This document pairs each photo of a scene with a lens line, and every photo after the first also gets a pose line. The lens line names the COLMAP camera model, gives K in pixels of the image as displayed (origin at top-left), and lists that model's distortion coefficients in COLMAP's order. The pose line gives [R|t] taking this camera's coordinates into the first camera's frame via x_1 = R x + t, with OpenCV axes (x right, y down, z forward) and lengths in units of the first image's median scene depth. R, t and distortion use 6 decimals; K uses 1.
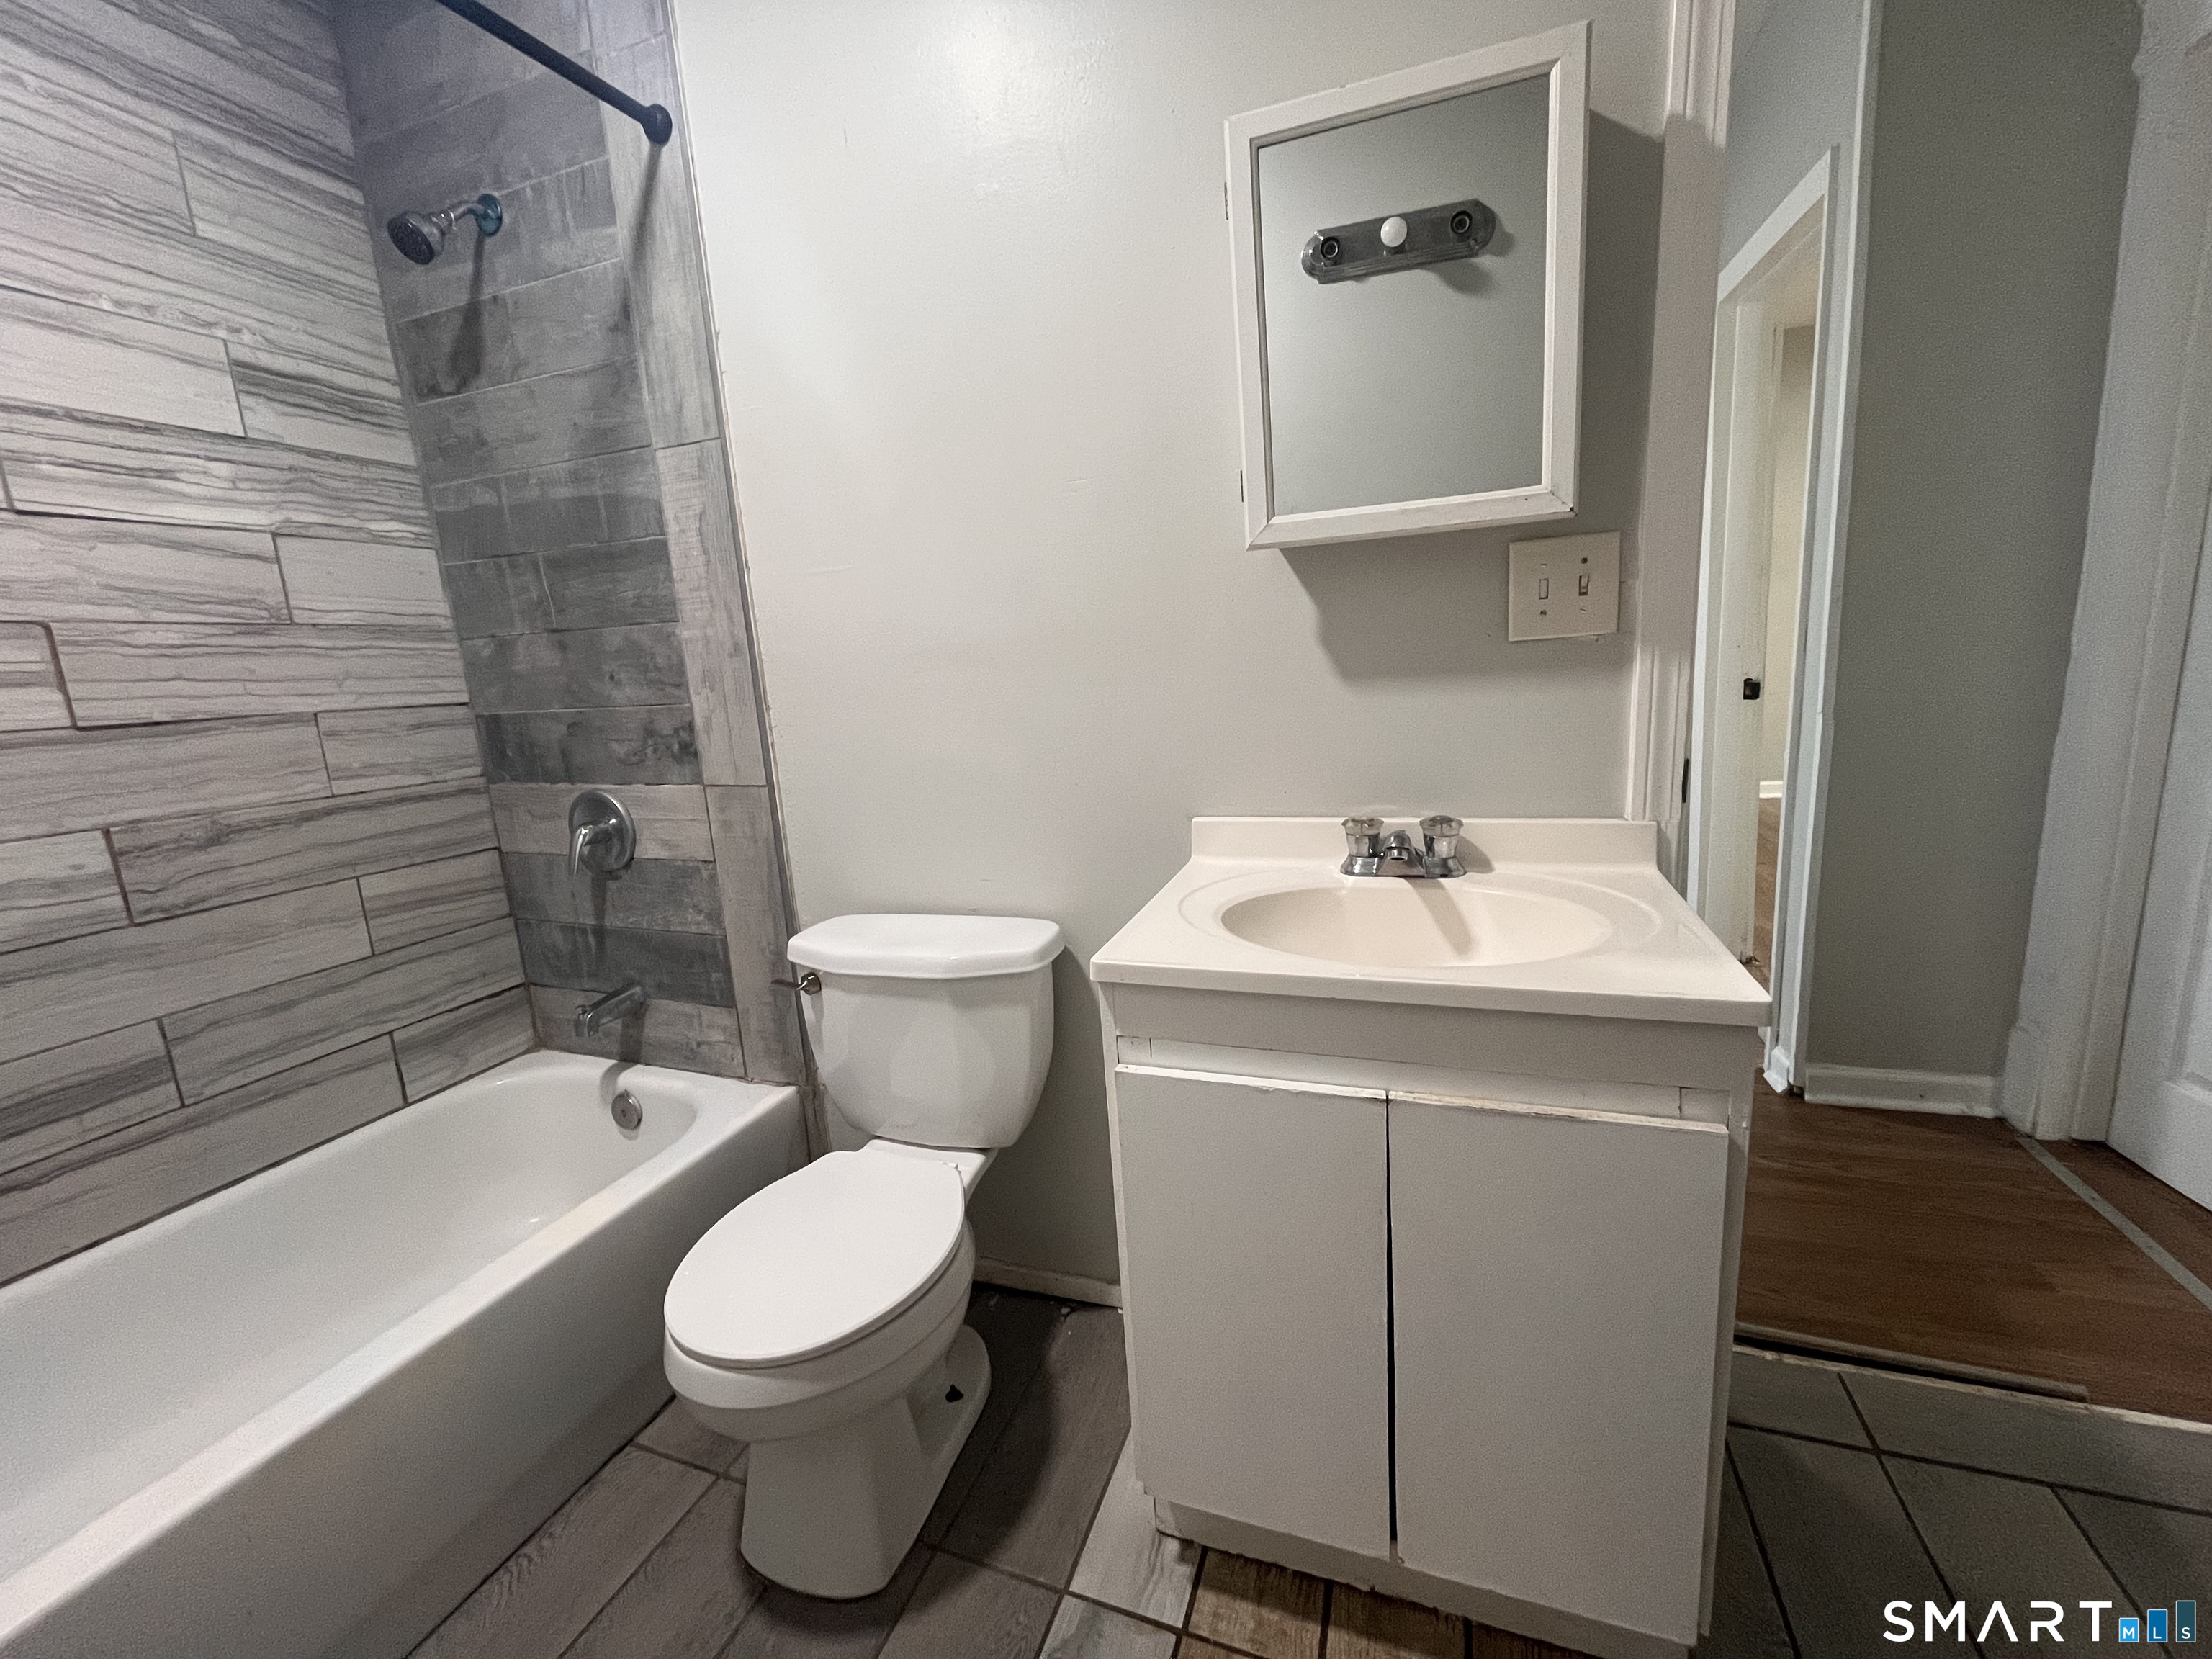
lens RADIAL K [[892.4, 0, 1097.9], [0, 892.4, 832.0], [0, 0, 1]] dist [-0.001321, -0.000868]
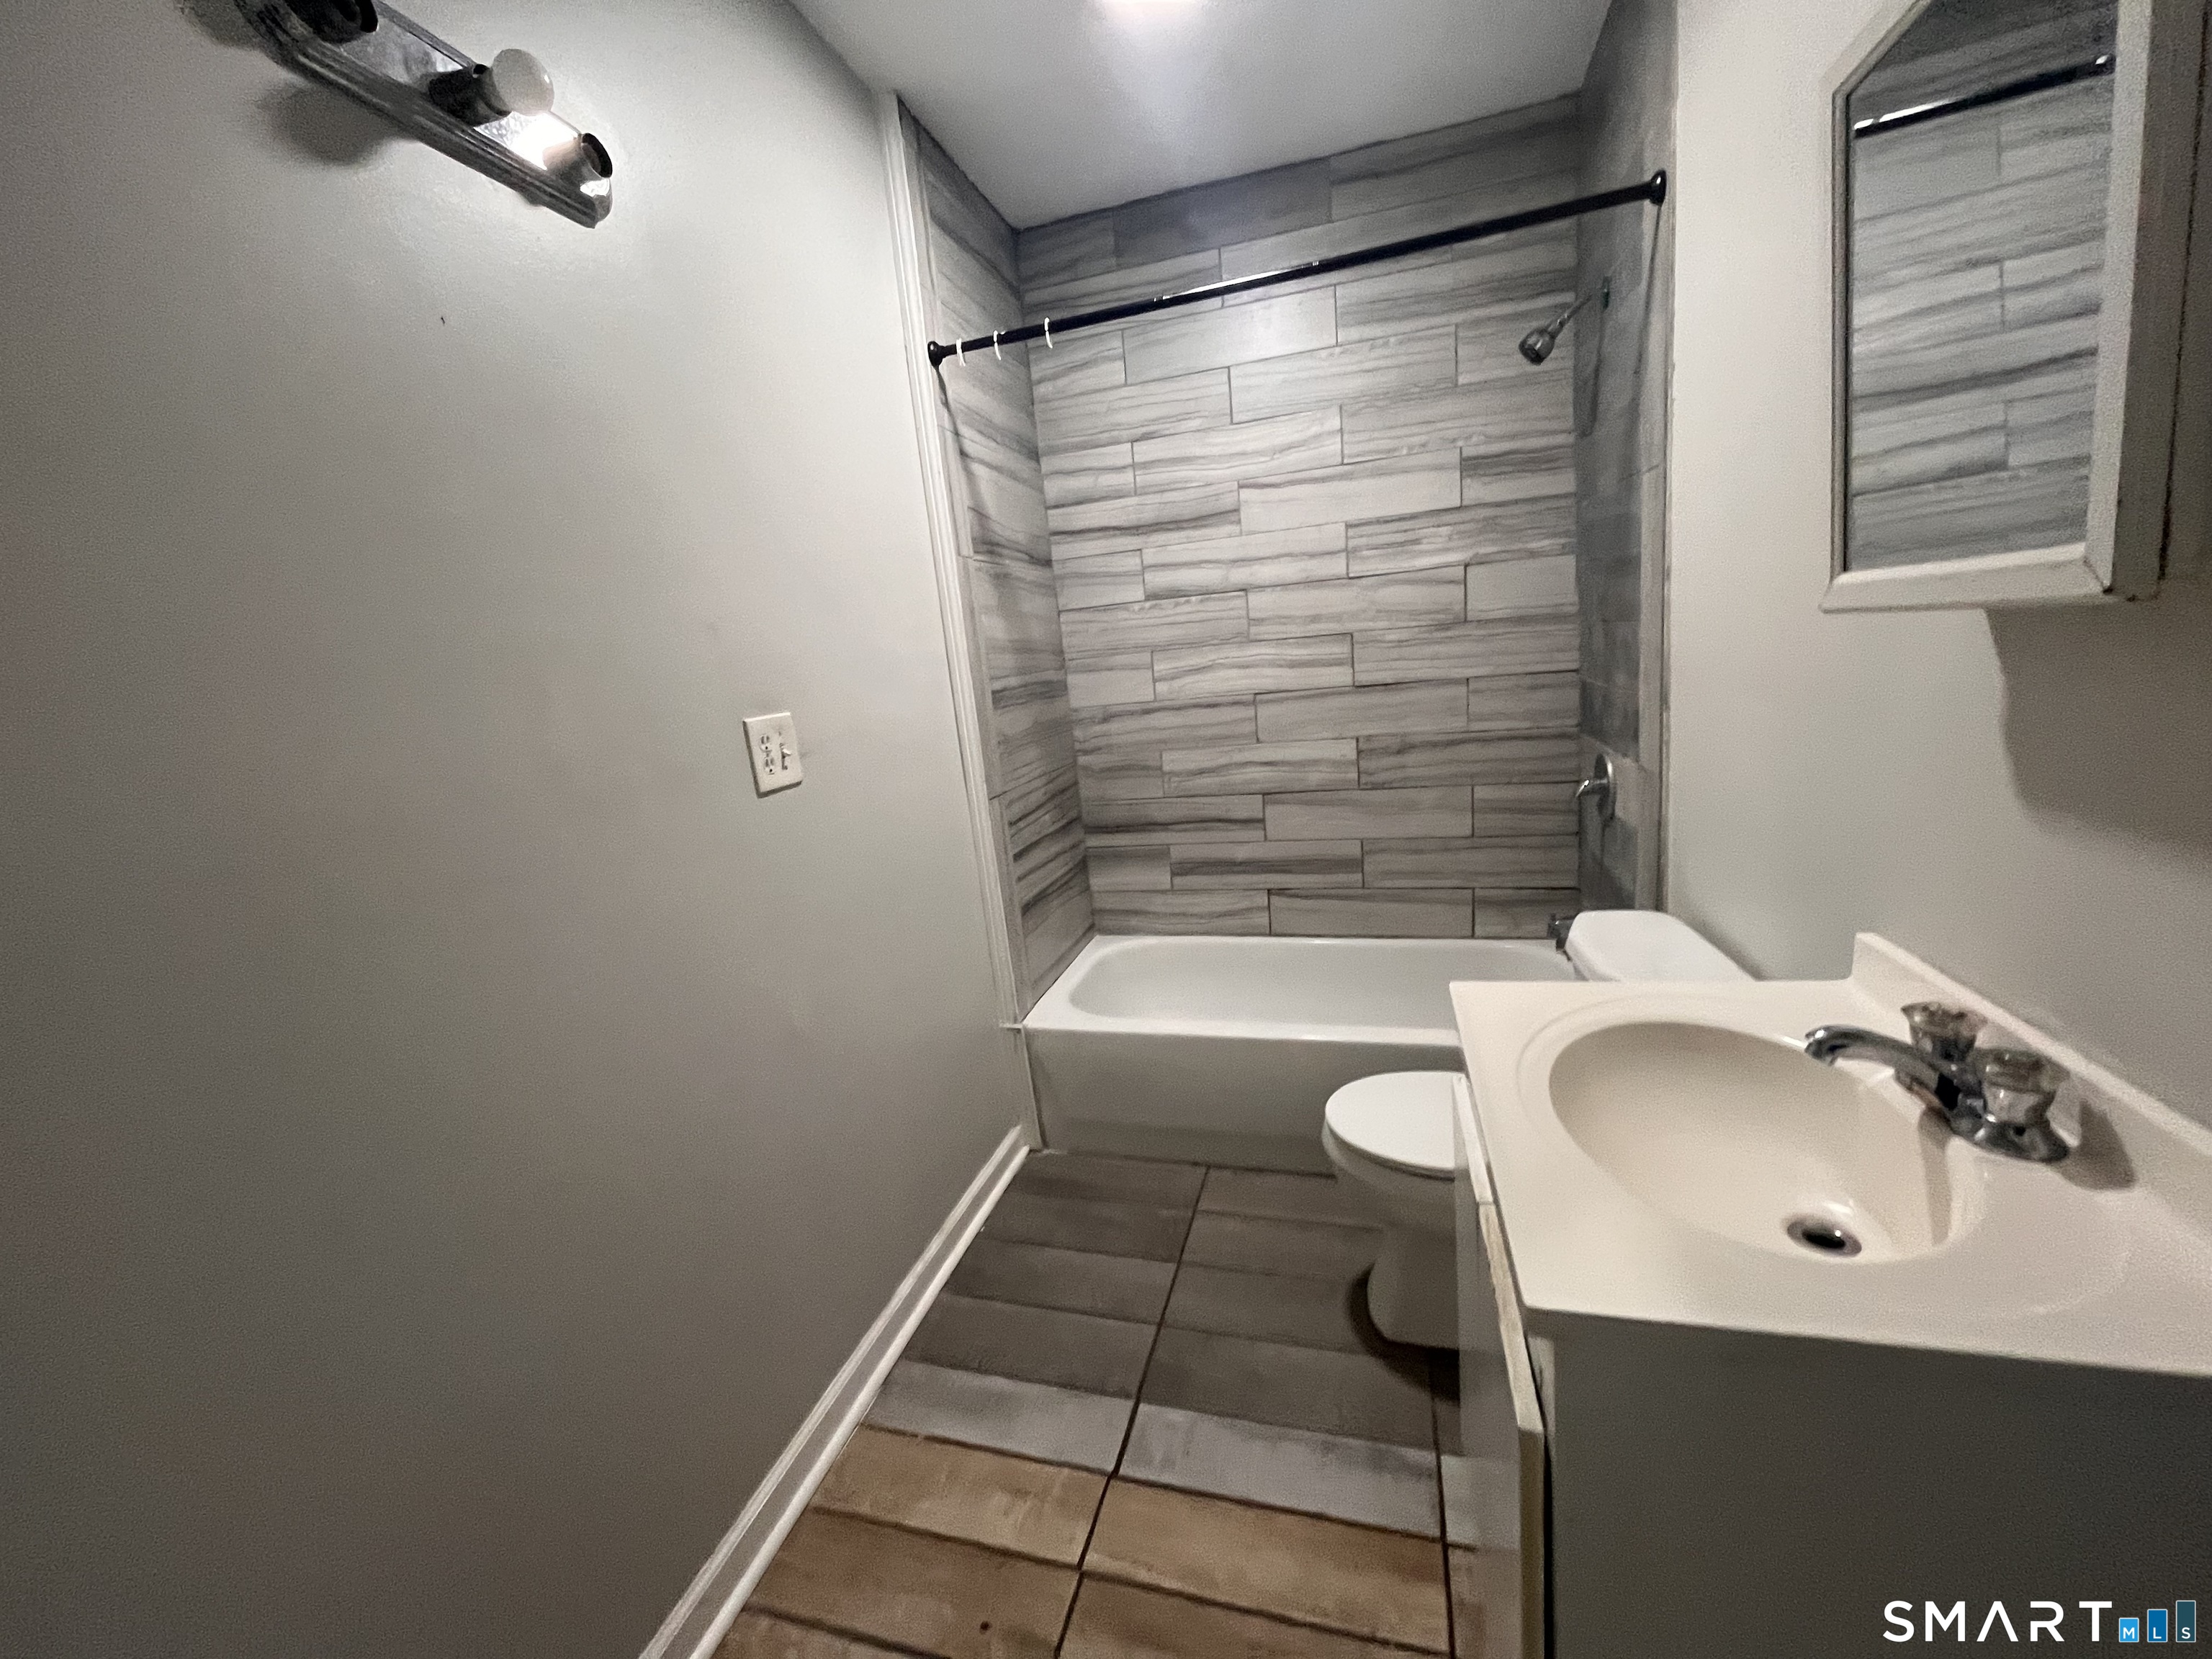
lens RADIAL K [[890.0, 0, 1098.4], [0, 890.0, 830.1], [0, 0, 1]] dist [-0.002420, -0.000425]
pose [[0.074160, 0.245930, -0.966446, 0.659729], [-0.101280, 0.965962, 0.238035, -0.183797], [0.992090, 0.080229, 0.096544, 0.227410]]
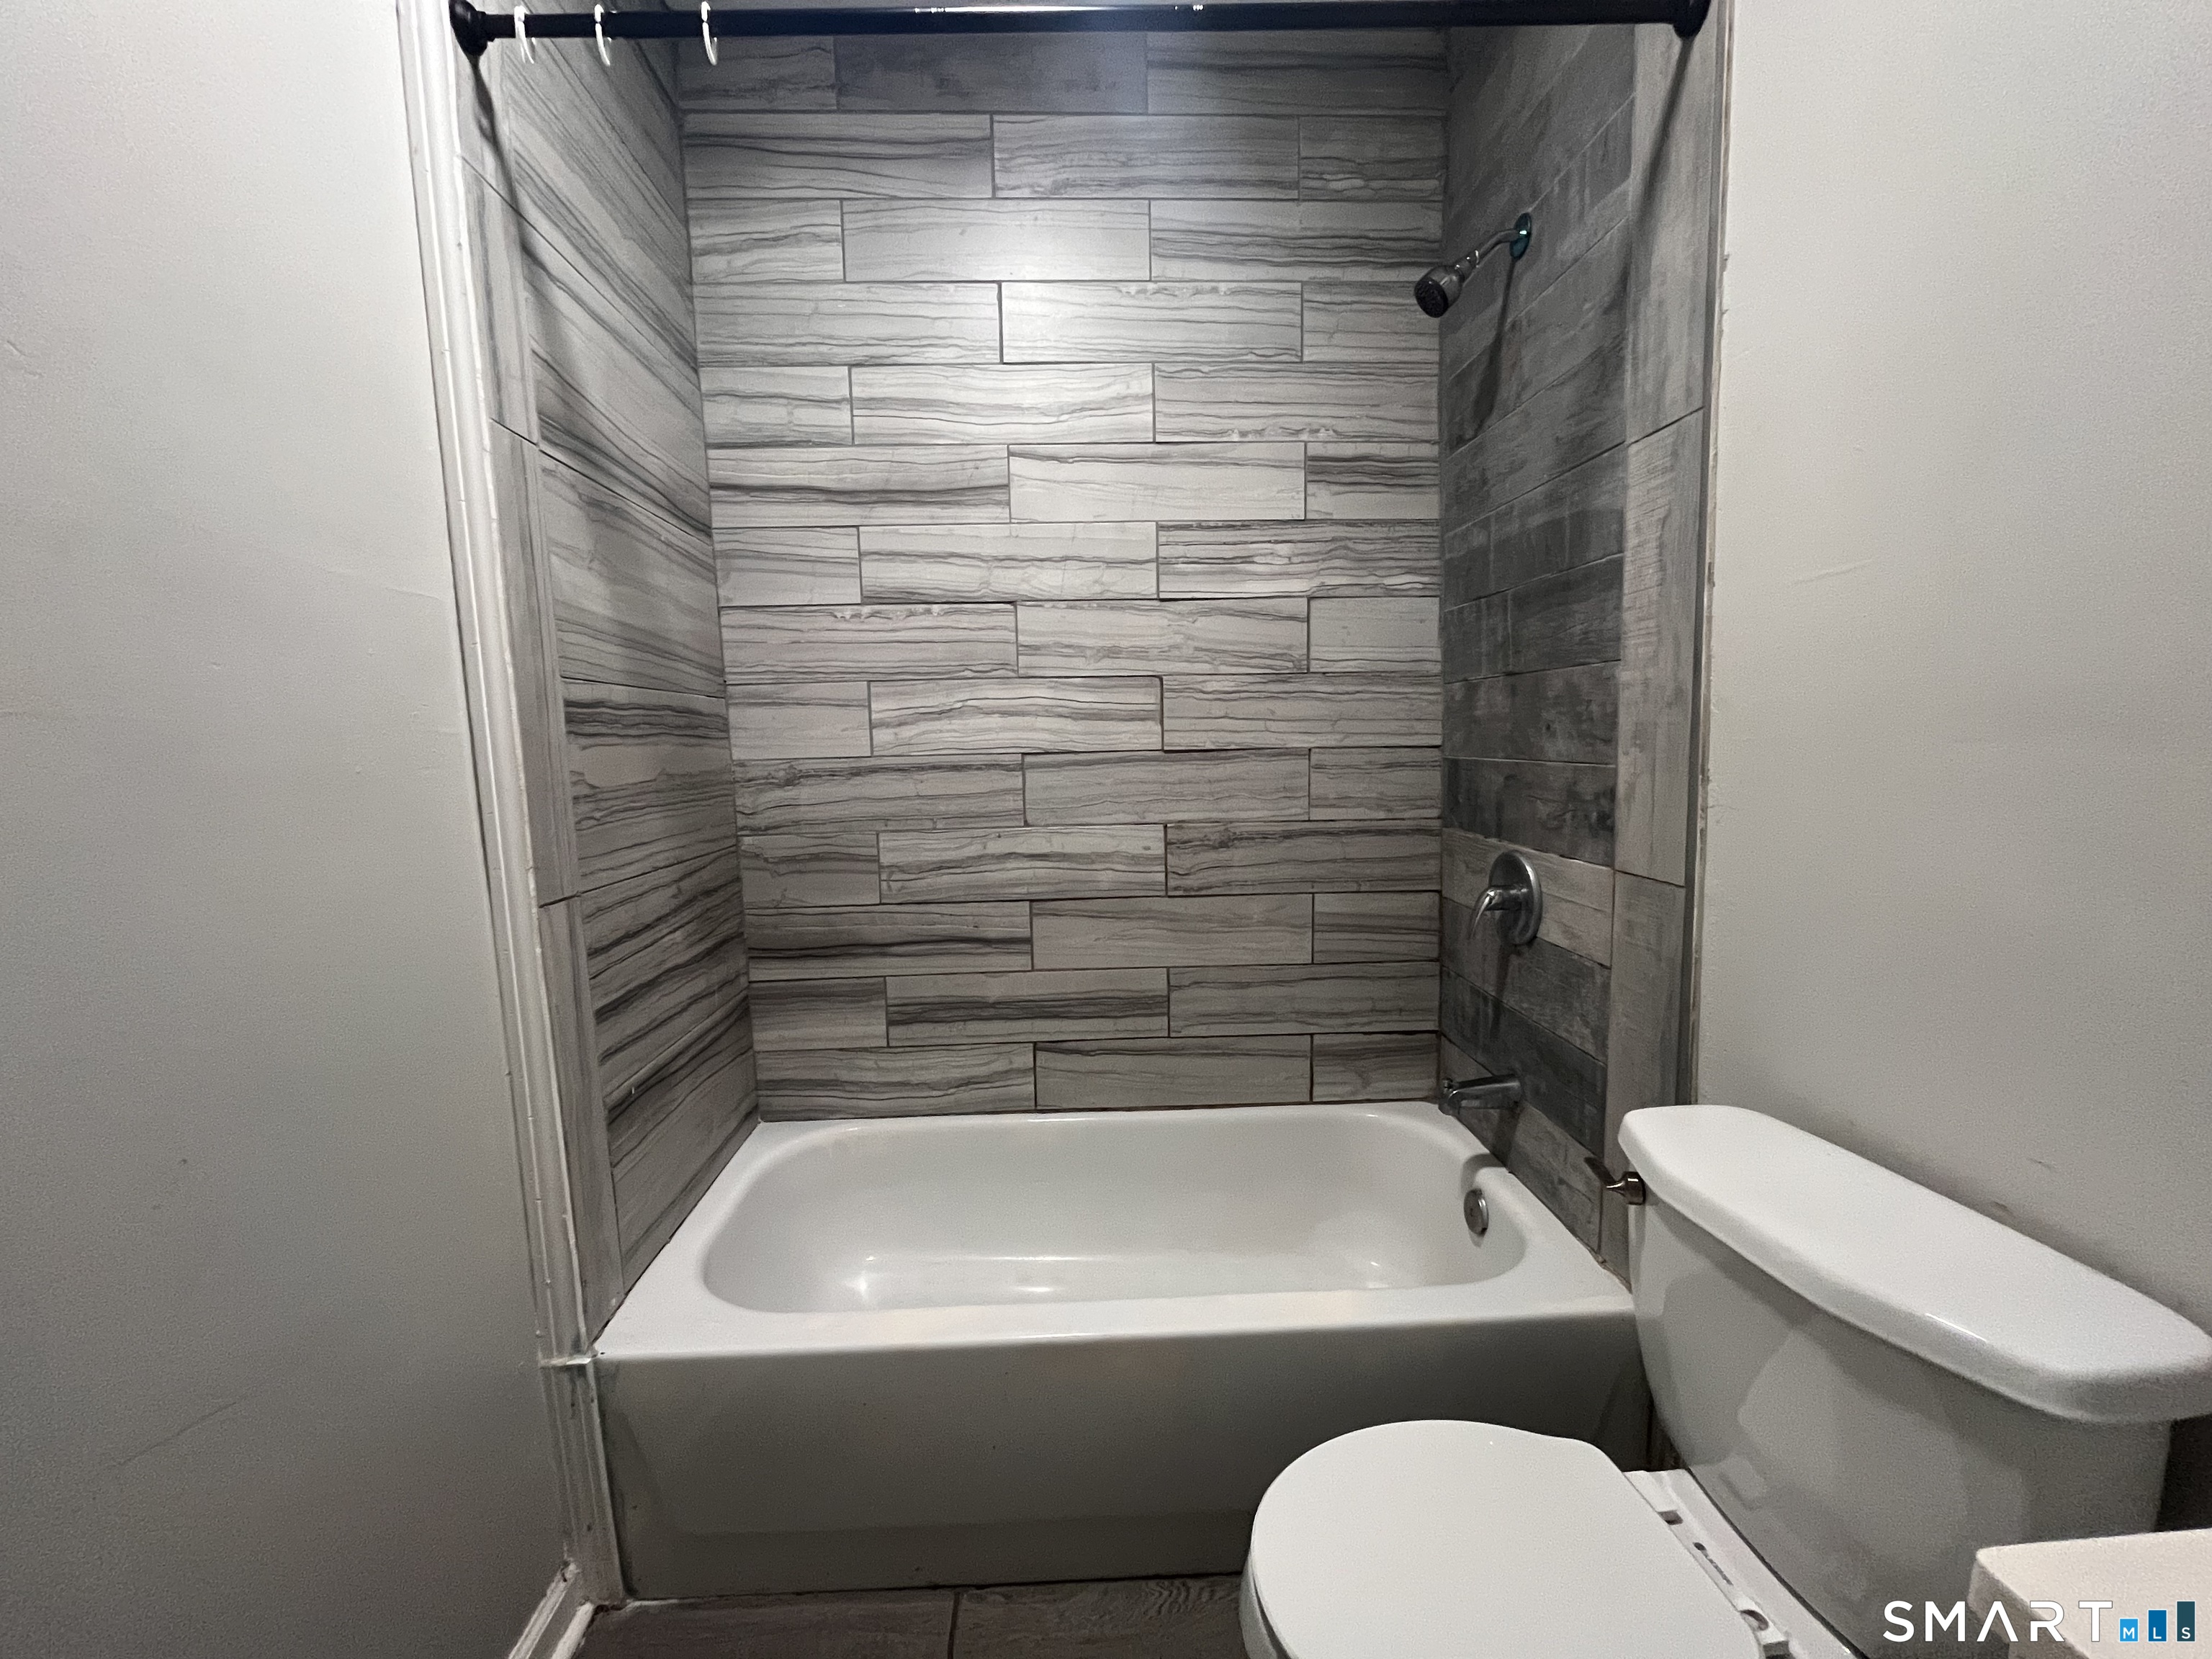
lens RADIAL K [[892.4, 0, 1097.9], [0, 892.4, 832.0], [0, 0, 1]] dist [-0.001321, -0.000868]
pose [[0.394546, 0.144005, -0.907522, 0.084158], [-0.177336, 0.981009, 0.078569, -0.069795], [0.901602, 0.129938, 0.412590, 0.288376]]
